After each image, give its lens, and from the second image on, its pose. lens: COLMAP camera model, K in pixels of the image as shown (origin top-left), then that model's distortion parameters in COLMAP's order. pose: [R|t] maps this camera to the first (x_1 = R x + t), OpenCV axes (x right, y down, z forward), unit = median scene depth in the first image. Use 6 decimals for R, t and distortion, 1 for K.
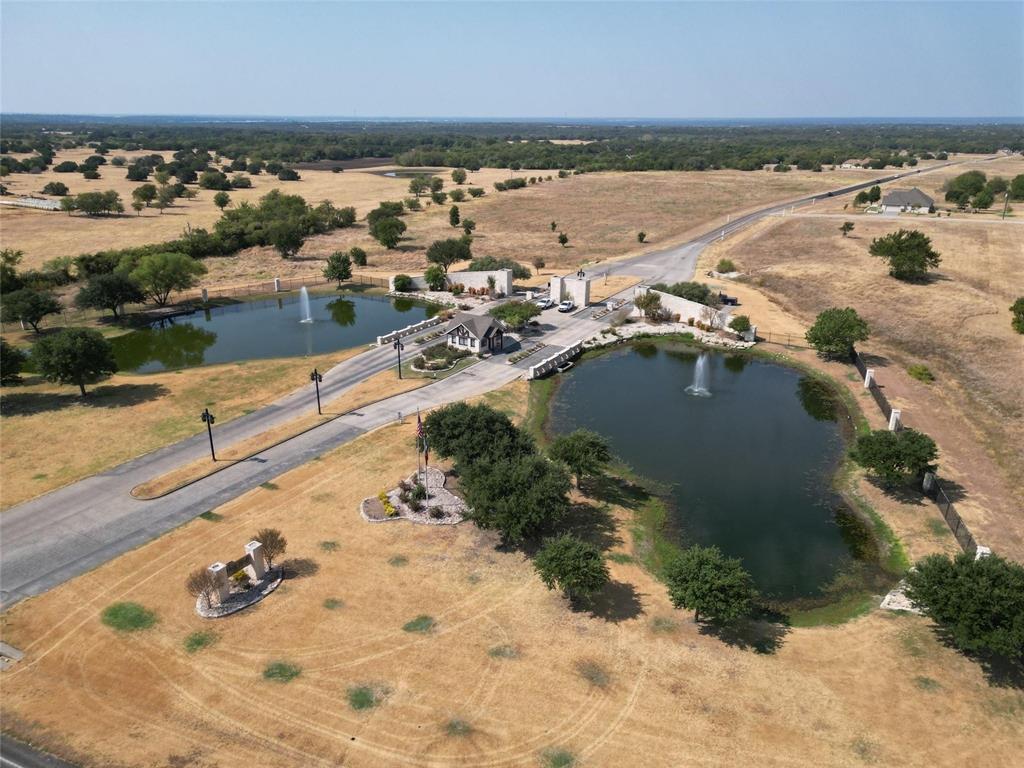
lens RADIAL K [[708.2, 0, 495.3], [0, 708.2, 384.8], [0, 0, 1]] dist [0.072170, -0.082746]
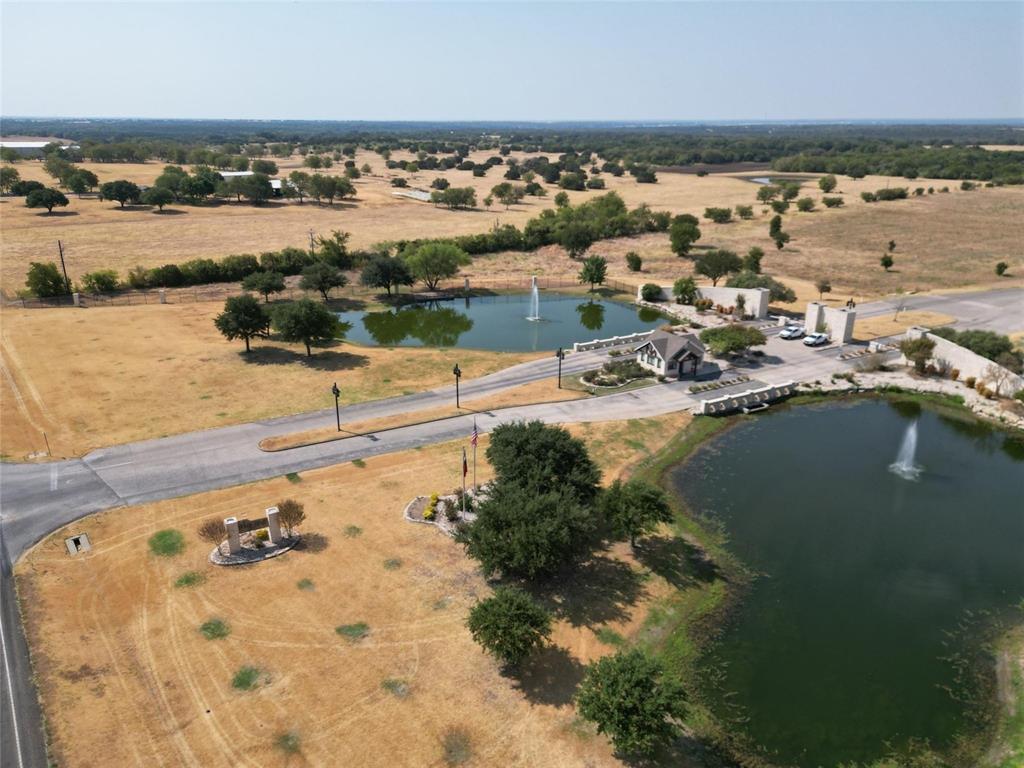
lens RADIAL K [[708.2, 0, 495.3], [0, 708.2, 384.8], [0, 0, 1]] dist [0.072170, -0.082746]
pose [[0.870047, 0.169183, -0.463028, 0.158389], [-0.171180, 0.984504, 0.038069, -0.023280], [0.462293, 0.046140, 0.885526, 0.069659]]
